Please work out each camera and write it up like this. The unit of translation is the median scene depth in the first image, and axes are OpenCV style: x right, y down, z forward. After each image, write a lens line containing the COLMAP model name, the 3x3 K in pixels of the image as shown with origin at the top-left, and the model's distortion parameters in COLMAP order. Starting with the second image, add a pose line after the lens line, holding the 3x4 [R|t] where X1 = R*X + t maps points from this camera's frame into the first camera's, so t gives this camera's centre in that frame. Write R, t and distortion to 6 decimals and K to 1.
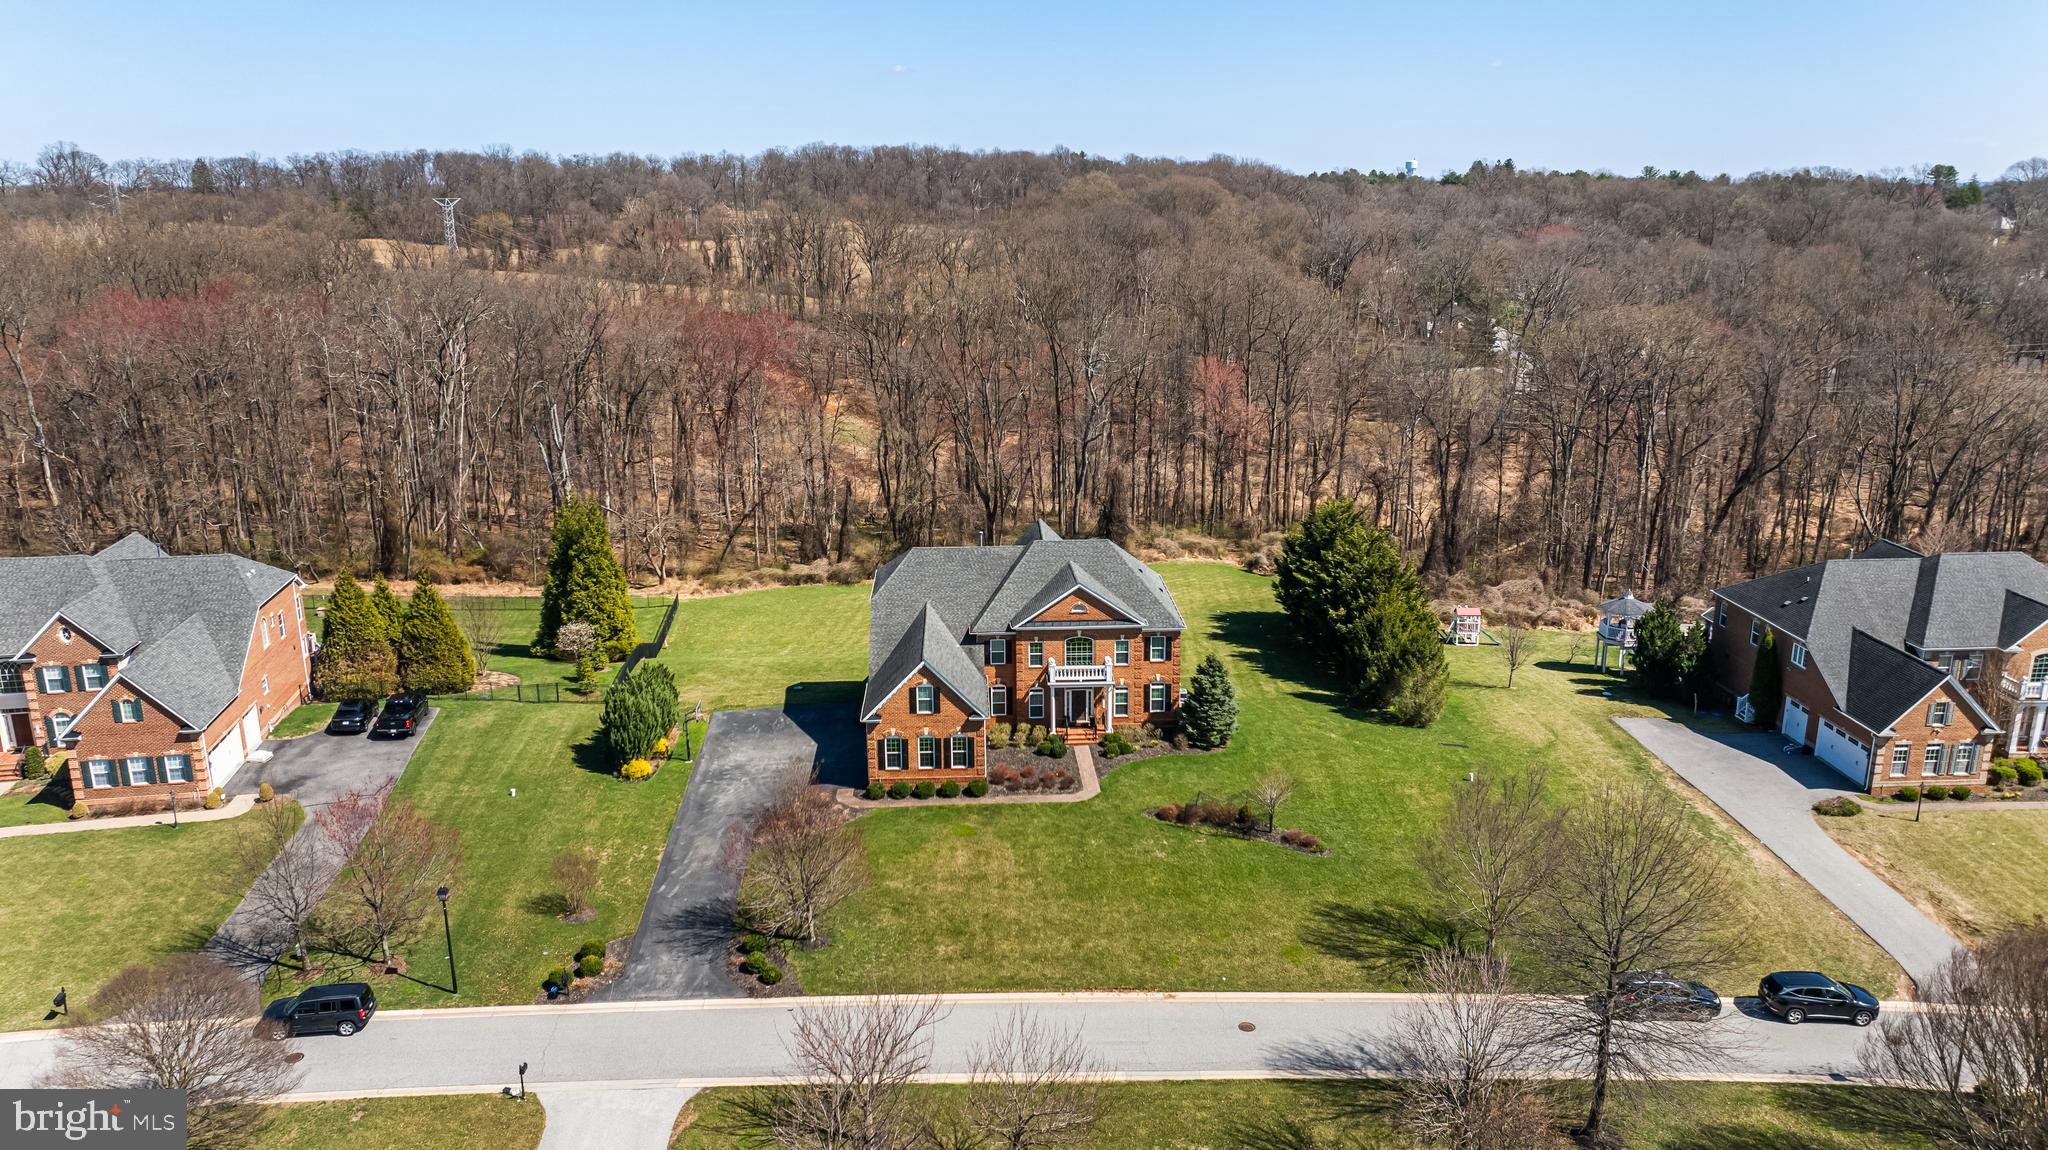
lens RADIAL K [[1441.1, 0, 1026.8], [0, 1441.1, 570.6], [0, 0, 1]] dist [-0.019234, 0.000514]
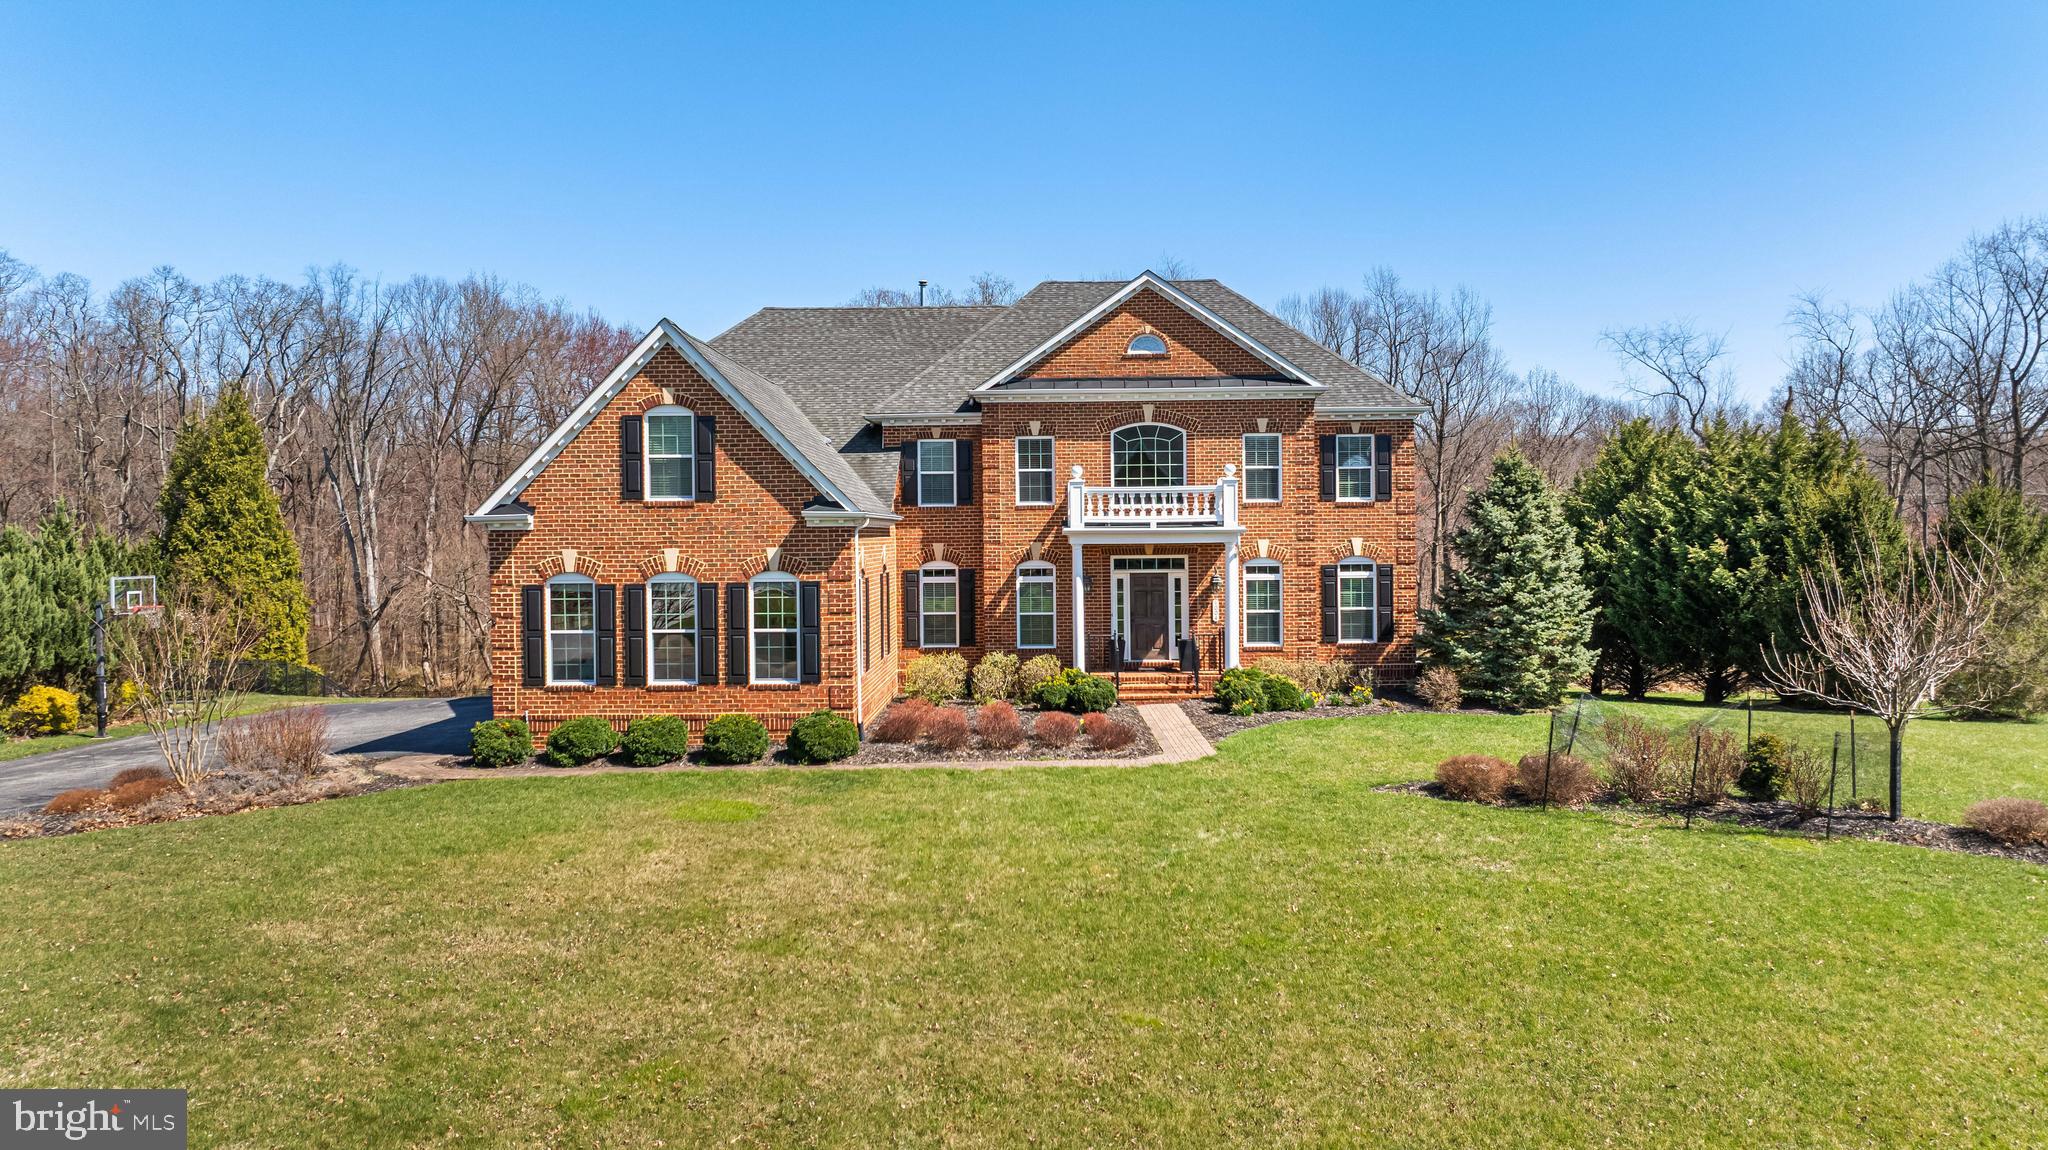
lens RADIAL K [[1441.1, 0, 1017.4], [0, 1441.1, 582.7], [0, 0, 1]] dist [-0.019234, 0.000514]
pose [[0.998187, -0.004562, -0.060008, 0.024606], [-0.009328, 0.973345, -0.229156, 0.173891], [0.059453, 0.229301, 0.971538, 0.636158]]
